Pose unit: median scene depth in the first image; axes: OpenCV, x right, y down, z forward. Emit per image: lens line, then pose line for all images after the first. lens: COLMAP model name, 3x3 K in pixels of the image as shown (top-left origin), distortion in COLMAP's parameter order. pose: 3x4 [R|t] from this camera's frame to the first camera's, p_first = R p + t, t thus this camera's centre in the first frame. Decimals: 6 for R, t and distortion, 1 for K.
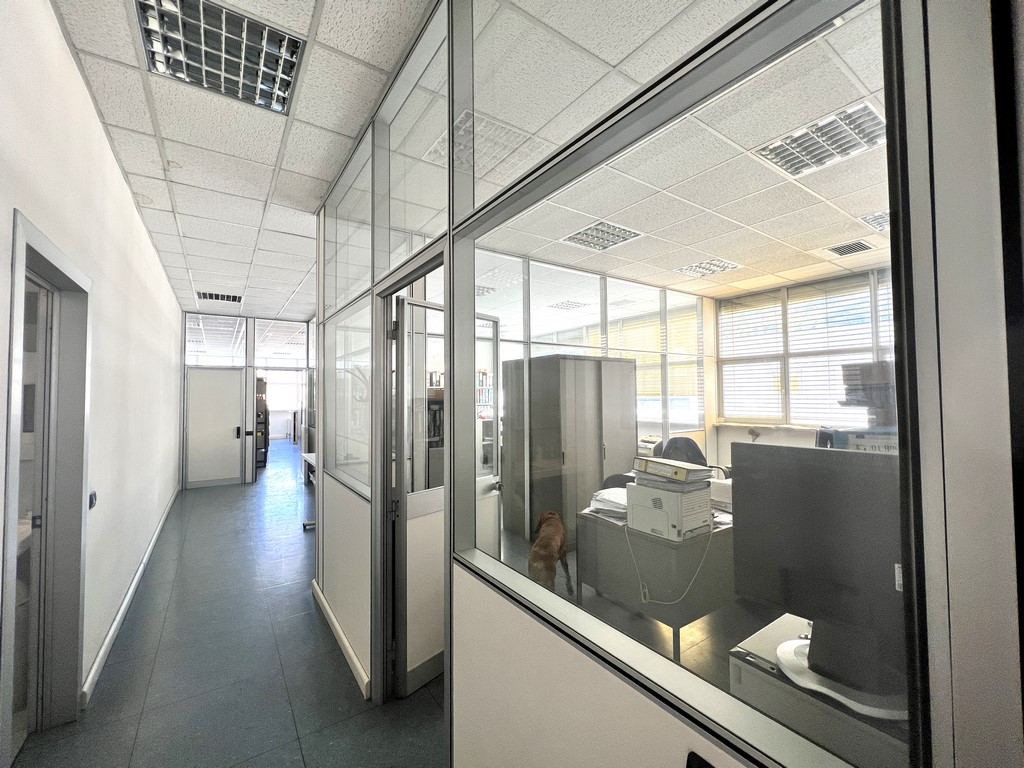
lens RADIAL K [[418.9, 0, 501.4], [0, 418.9, 383.2], [0, 0, 1]] dist [-0.002194, 0.000312]
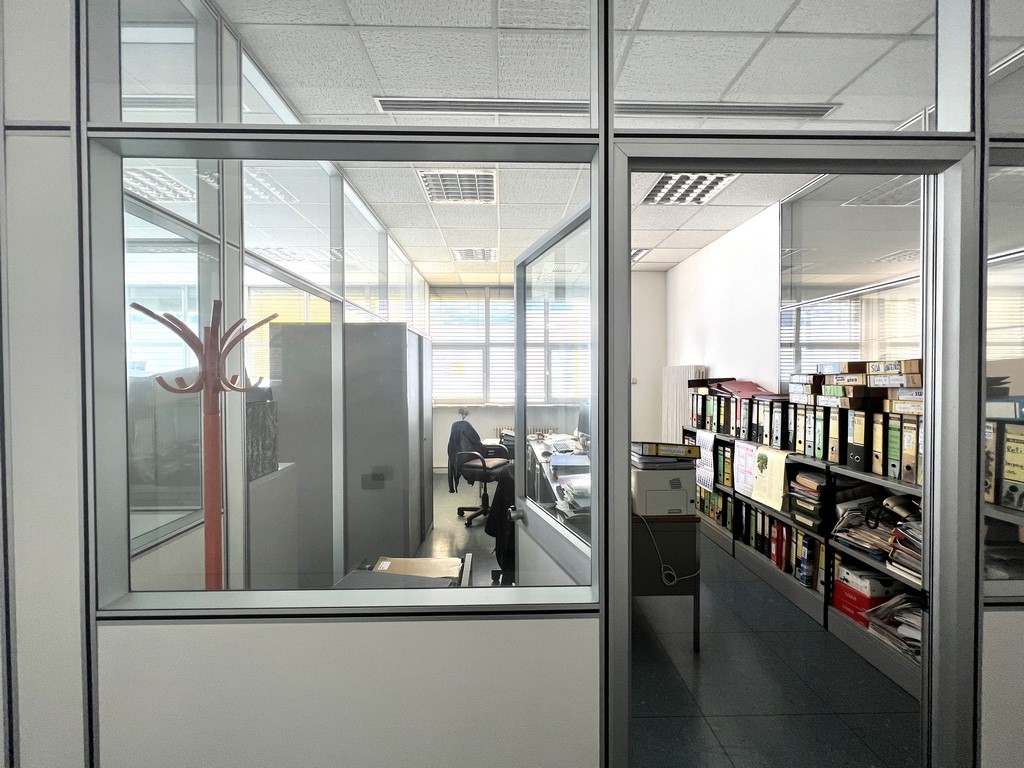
lens RADIAL K [[418.9, 0, 508.3], [0, 418.9, 383.0], [0, 0, 1]] dist [-0.002194, 0.000312]
pose [[0.548650, -0.005189, 0.836036, -0.348507], [-0.028441, 0.999286, 0.024867, 0.013255], [-0.835568, -0.037420, 0.548111, 0.388873]]
